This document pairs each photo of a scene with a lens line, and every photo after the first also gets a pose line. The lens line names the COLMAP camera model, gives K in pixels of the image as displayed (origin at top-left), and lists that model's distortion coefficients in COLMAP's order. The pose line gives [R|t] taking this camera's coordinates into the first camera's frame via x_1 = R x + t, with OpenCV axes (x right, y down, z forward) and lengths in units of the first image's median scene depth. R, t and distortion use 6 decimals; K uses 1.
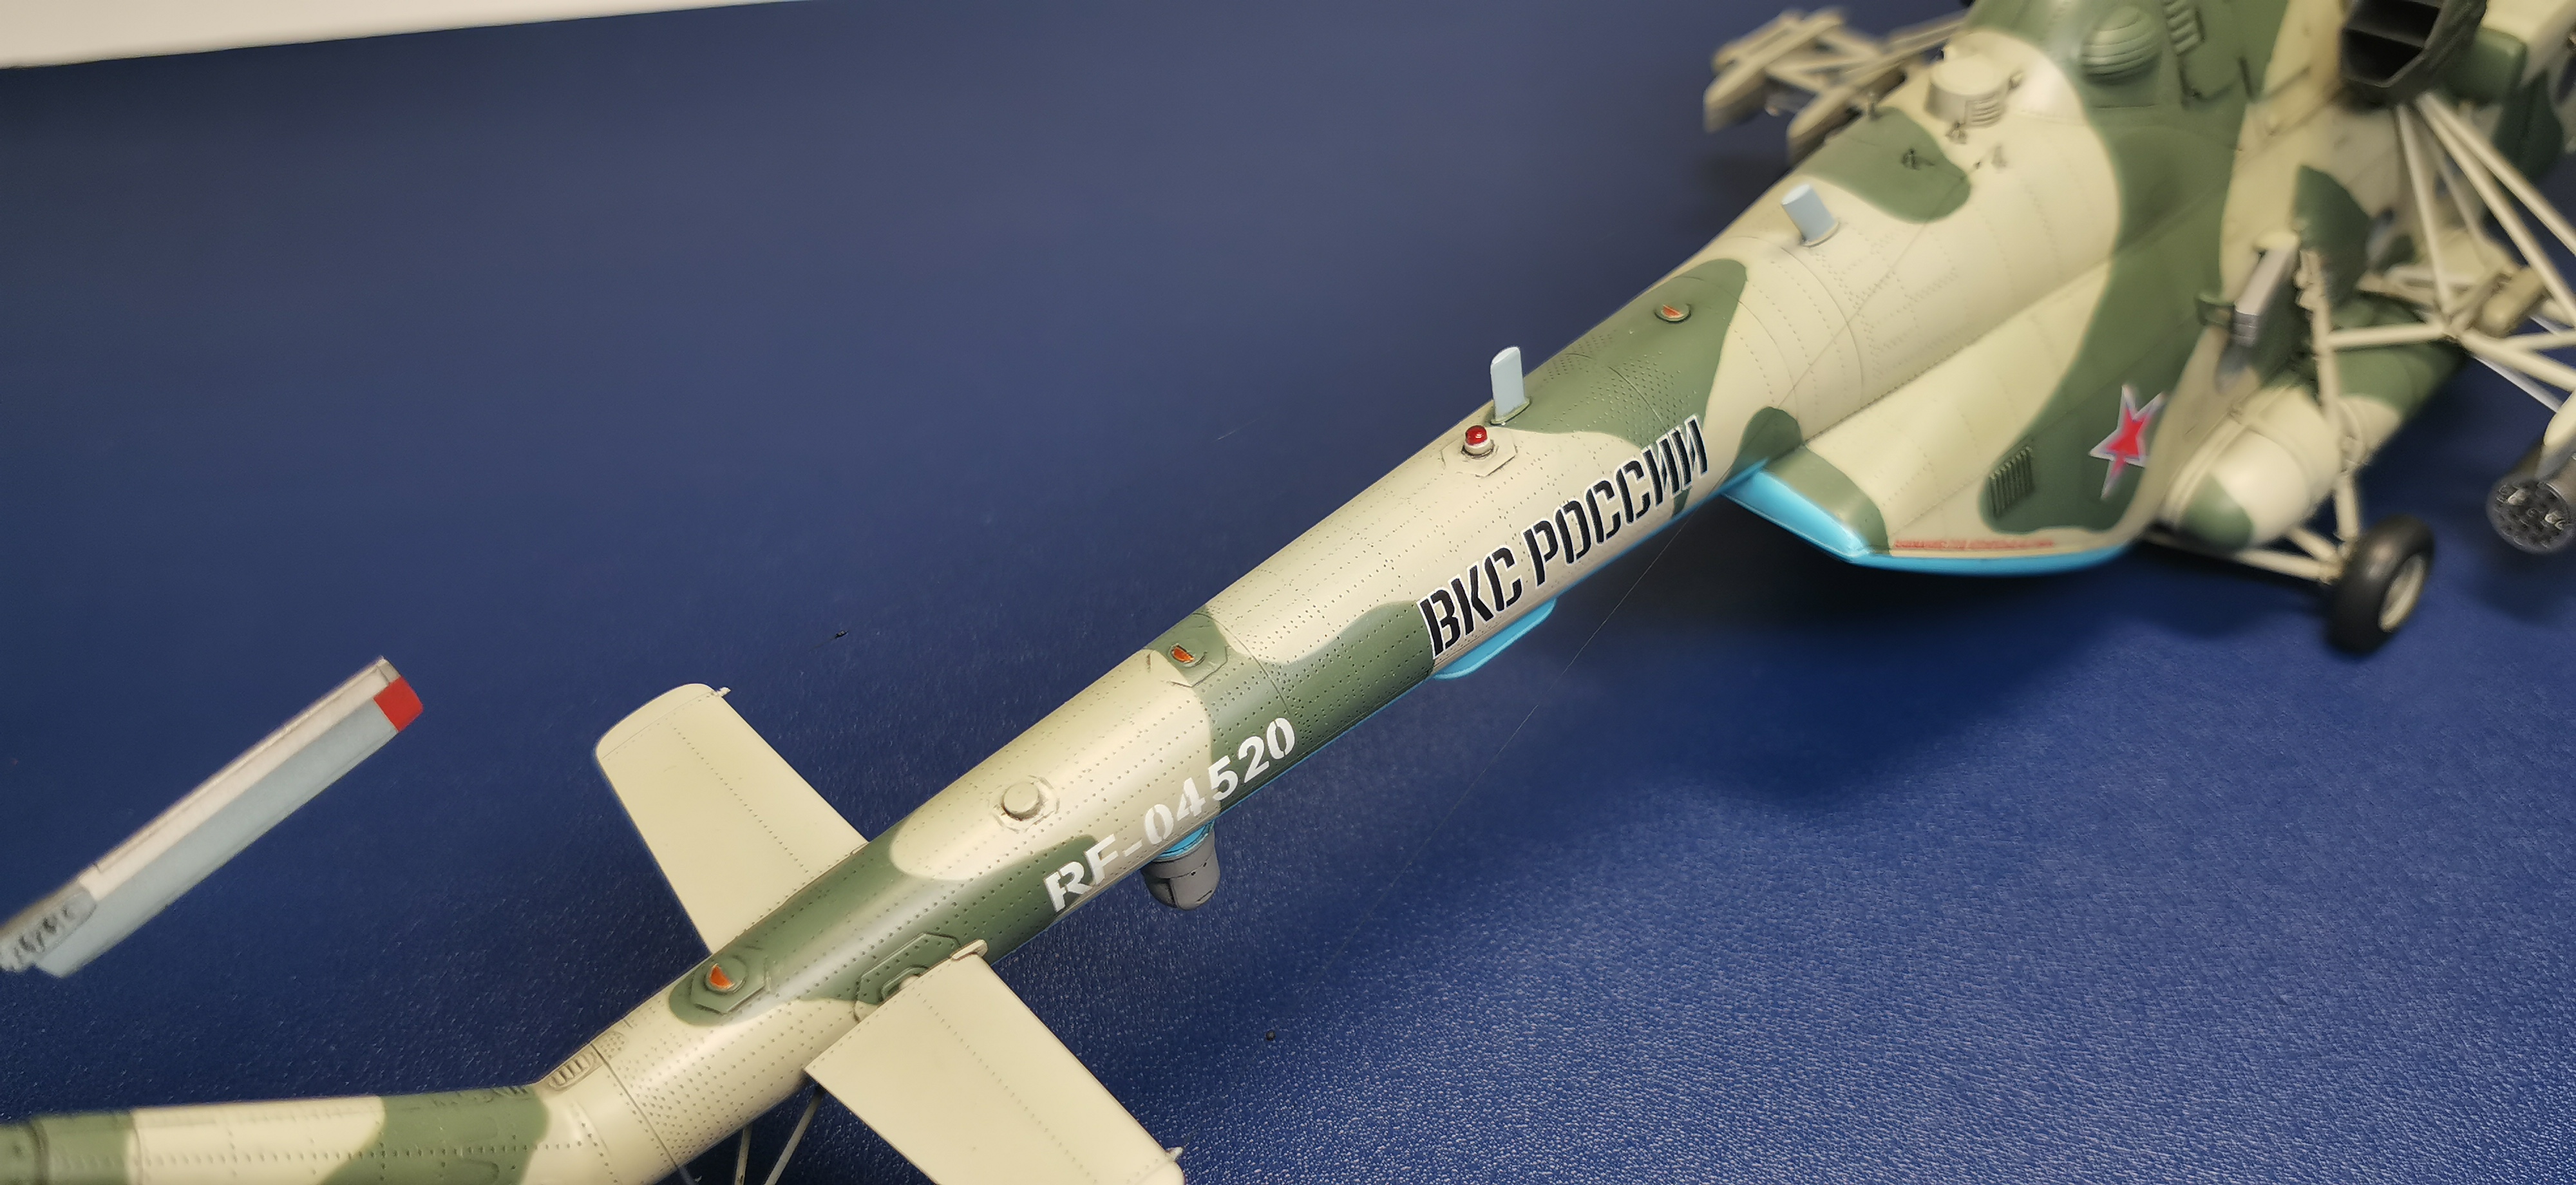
lens RADIAL K [[1977.4, 0, 1288.0], [0, 1977.4, 592.5], [0, 0, 1]] dist [0.041445, -0.226306]
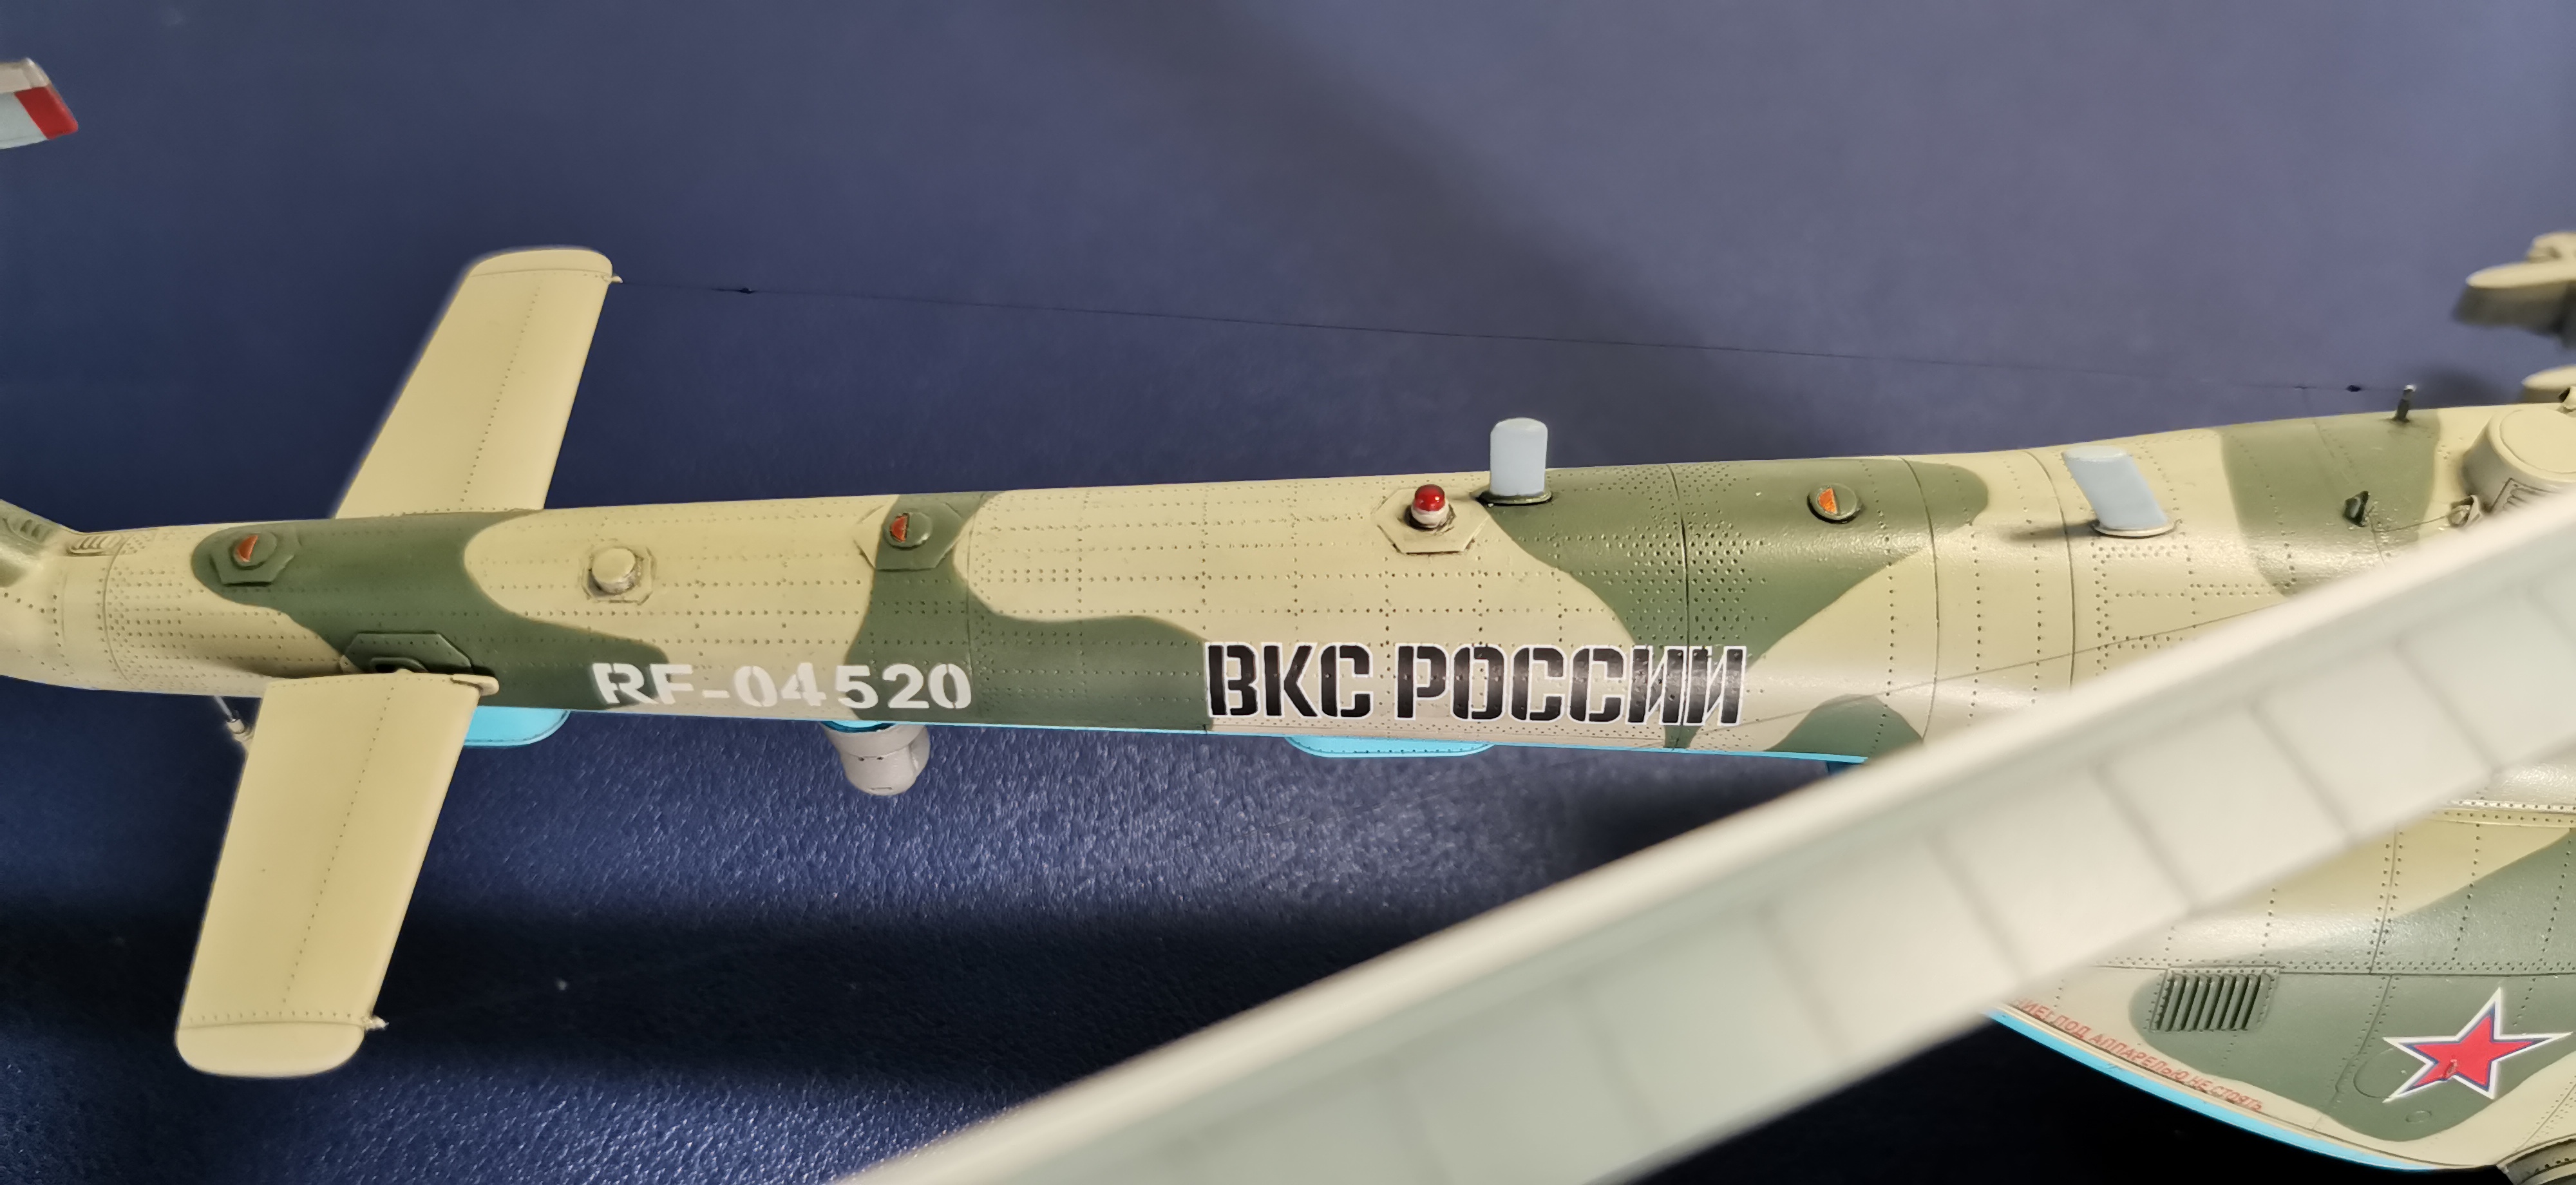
lens RADIAL K [[1977.4, 0, 1288.0], [0, 1977.4, 592.5], [0, 0, 1]] dist [0.041445, -0.226306]
pose [[0.753520, 0.558908, -0.346163, 0.335066], [-0.495431, 0.828873, 0.259840, -0.218776], [0.432152, -0.024295, 0.901473, 0.341863]]
